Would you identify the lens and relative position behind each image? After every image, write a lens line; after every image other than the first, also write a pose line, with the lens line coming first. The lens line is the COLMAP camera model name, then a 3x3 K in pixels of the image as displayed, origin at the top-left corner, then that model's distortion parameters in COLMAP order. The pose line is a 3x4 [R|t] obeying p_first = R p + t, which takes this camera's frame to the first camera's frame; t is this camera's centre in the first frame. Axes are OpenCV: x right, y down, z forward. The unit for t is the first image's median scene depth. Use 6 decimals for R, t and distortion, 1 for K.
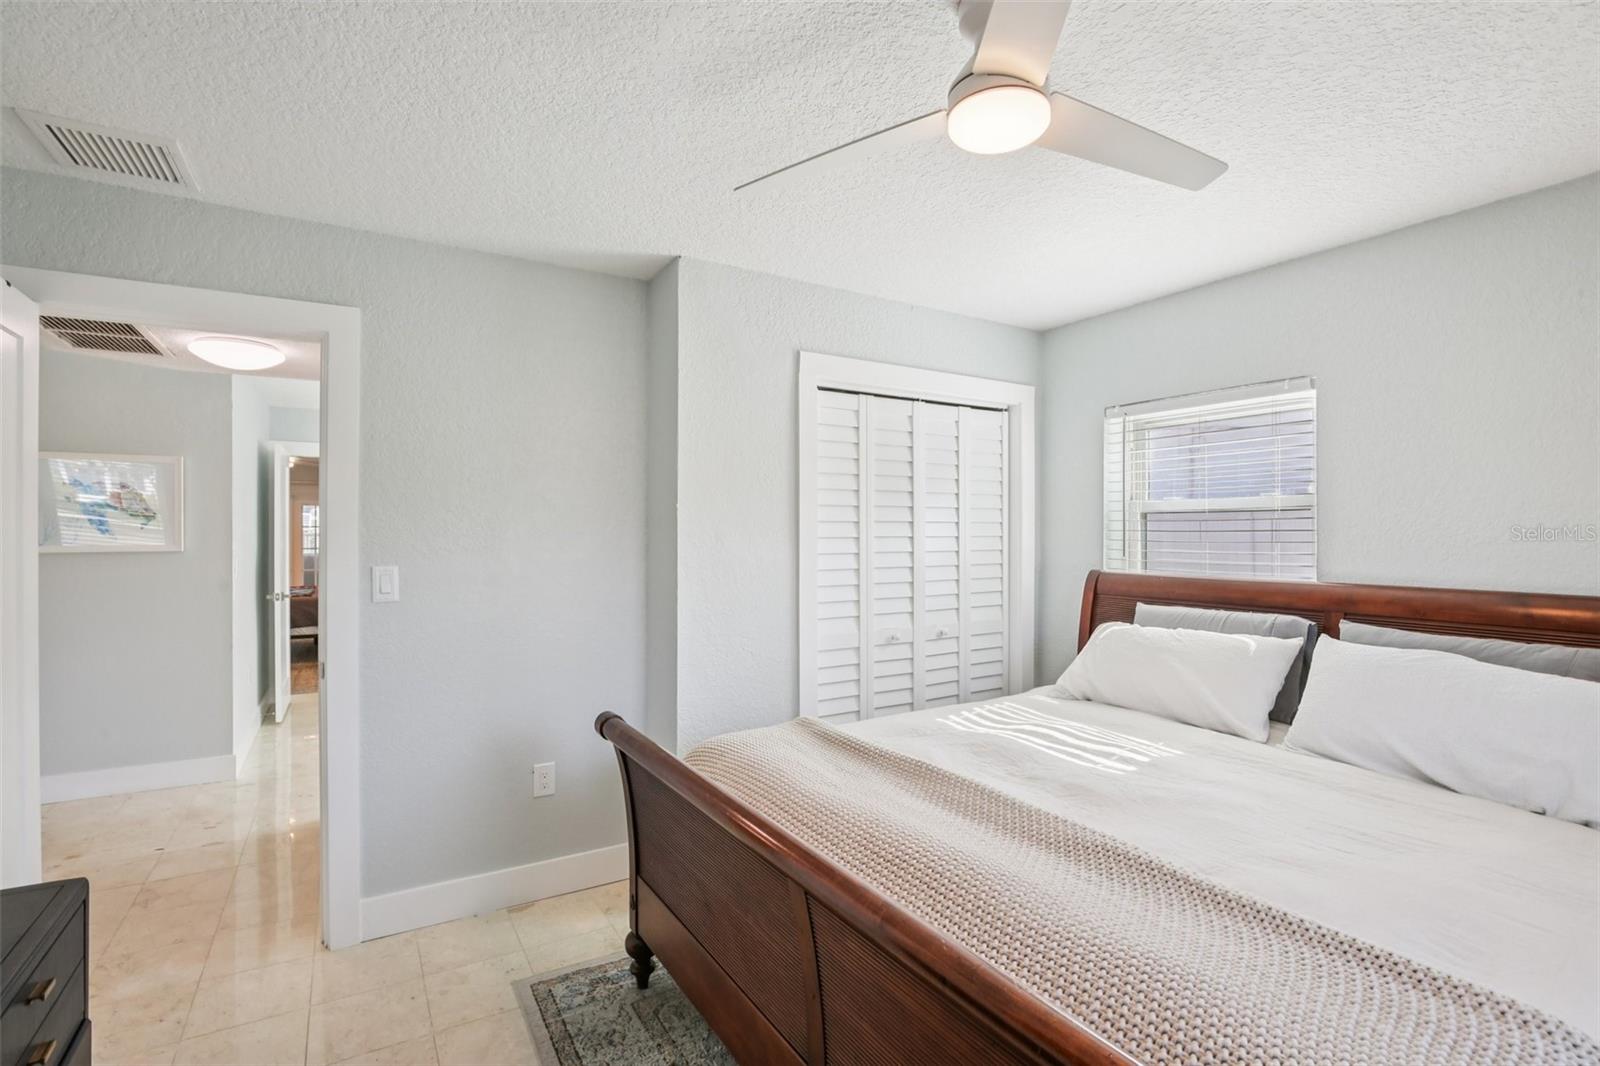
lens RADIAL K [[738.2, 0, 793.2], [0, 738.2, 541.6], [0, 0, 1]] dist [-0.023537, 0.000939]
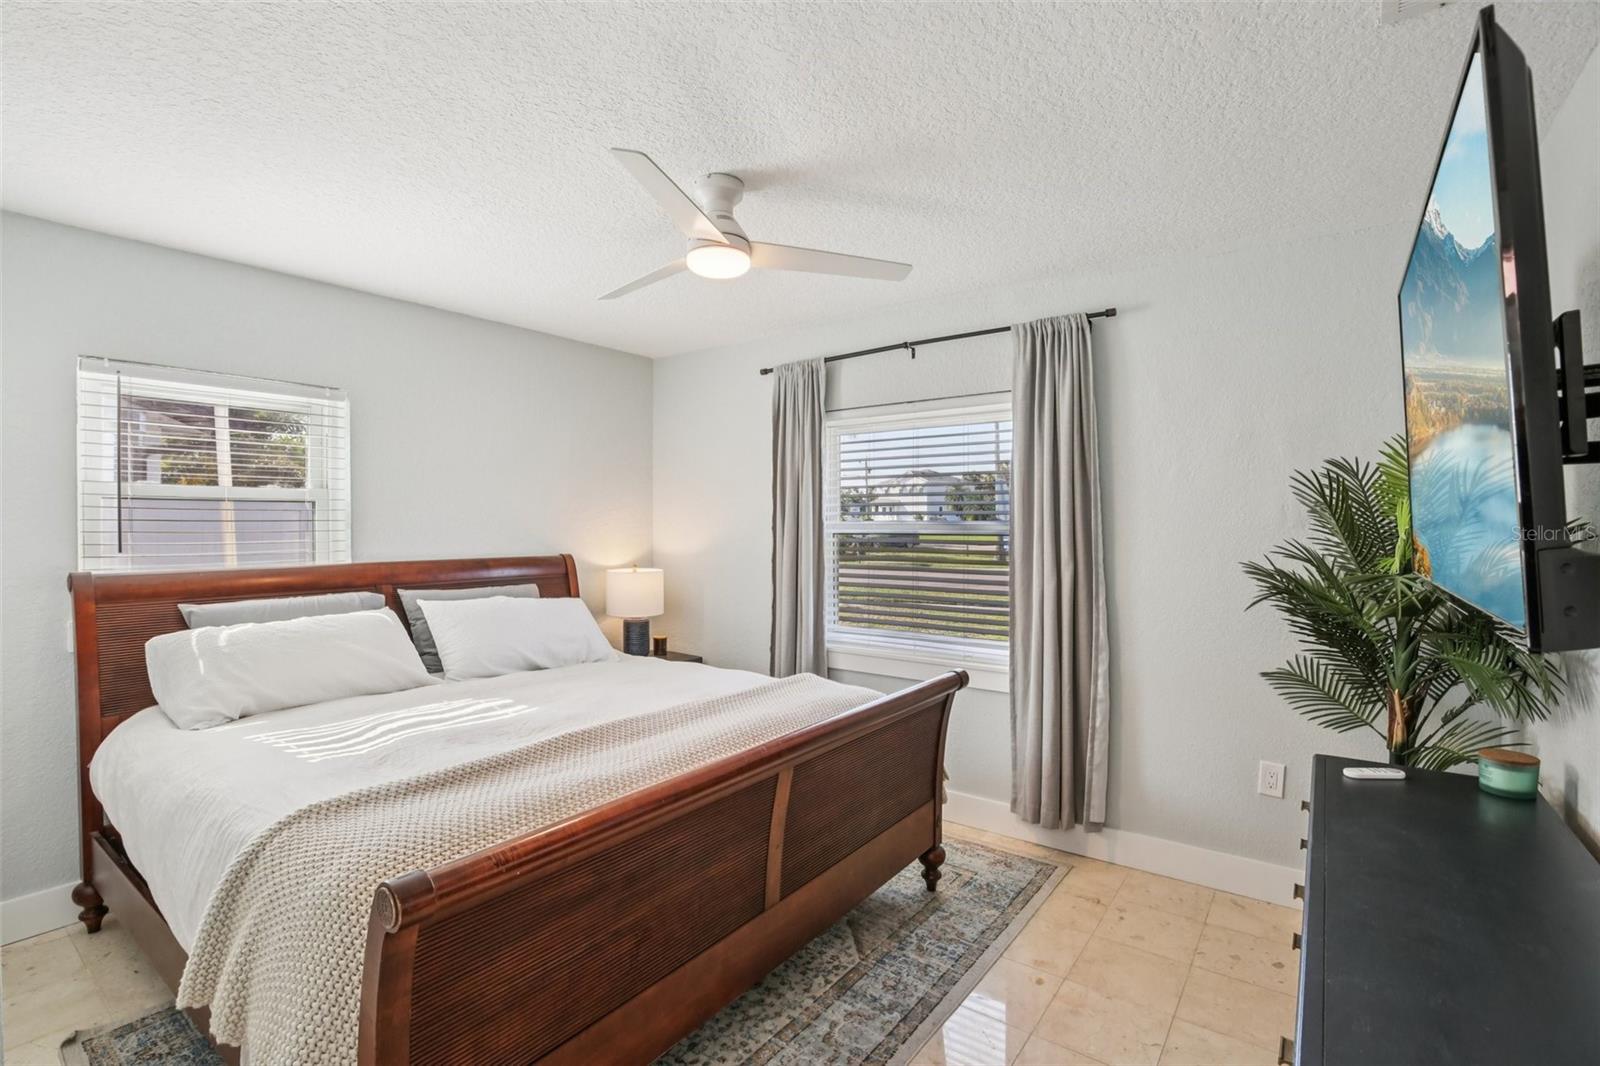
lens RADIAL K [[738.2, 0, 793.2], [0, 738.2, 541.6], [0, 0, 1]] dist [-0.023537, 0.000939]
pose [[-0.377191, -0.025308, 0.925790, -0.572579], [0.010052, 0.999456, 0.031417, -0.009611], [-0.926081, 0.021156, -0.376731, 0.657143]]
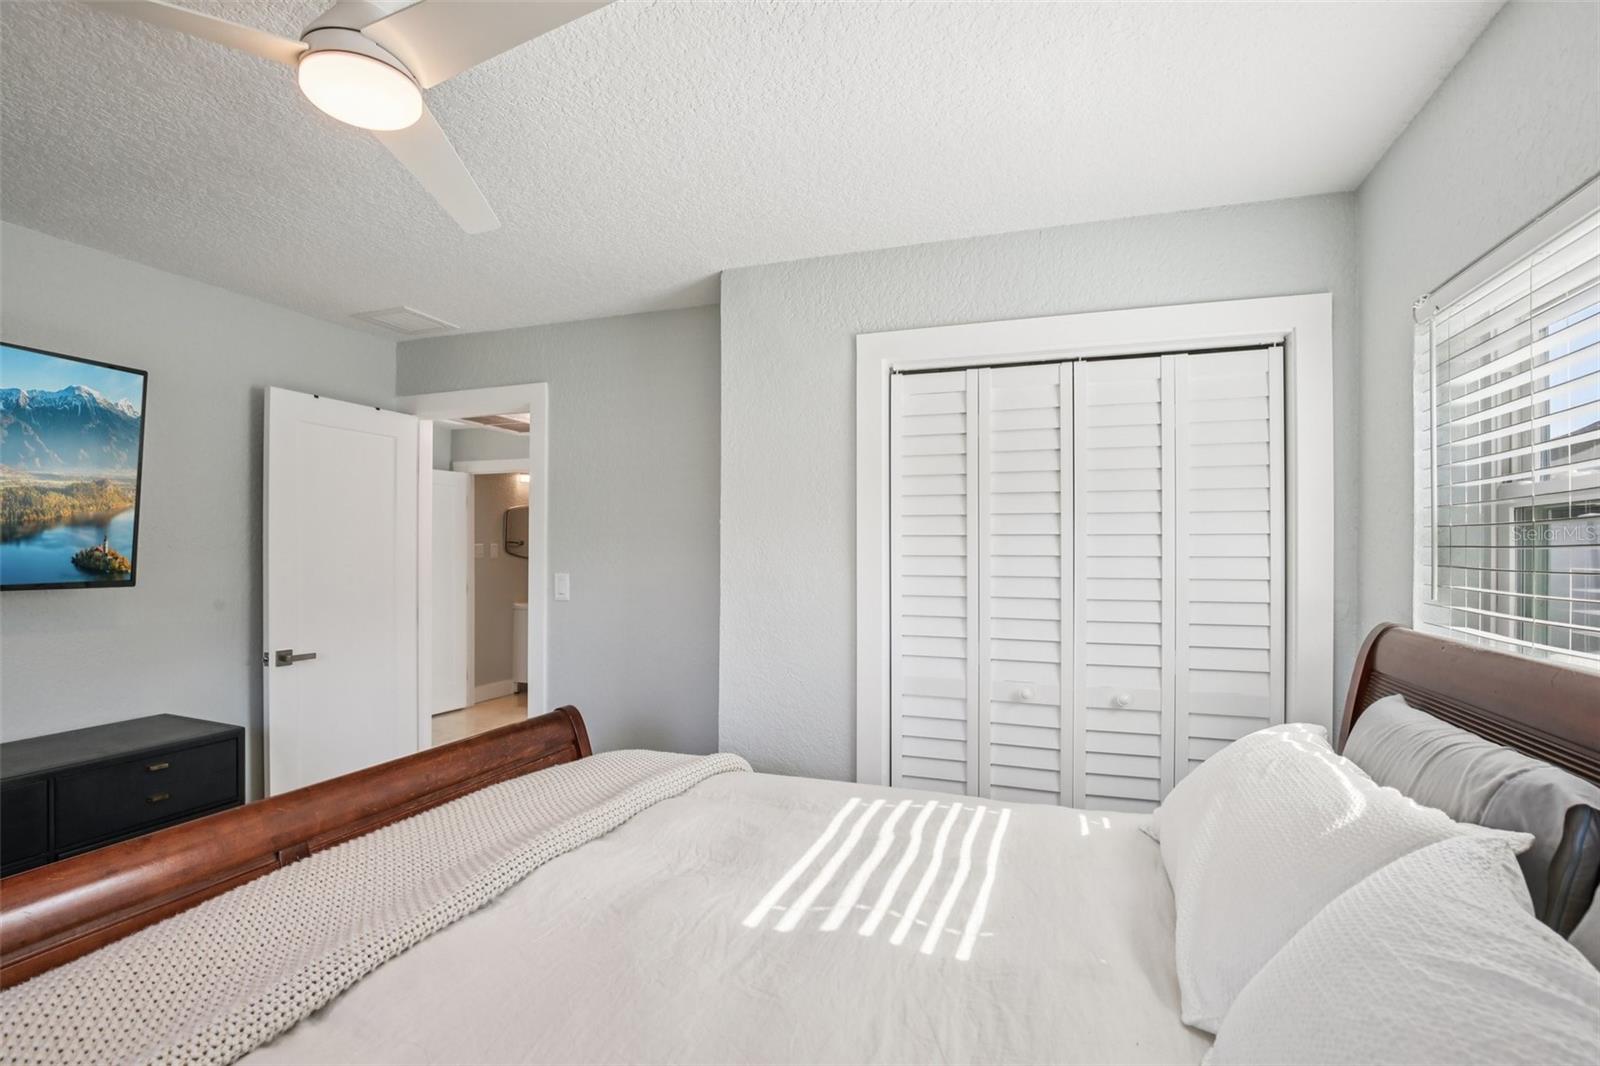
lens RADIAL K [[757.5, 0, 798.9], [0, 757.5, 547.0], [0, 0, 1]] dist [-0.026388, -0.000505]
pose [[0.622573, 0.000531, -0.782562, 0.612717], [-0.014171, 0.999843, -0.010595, -0.004115], [0.782434, 0.017686, 0.622483, 0.384817]]
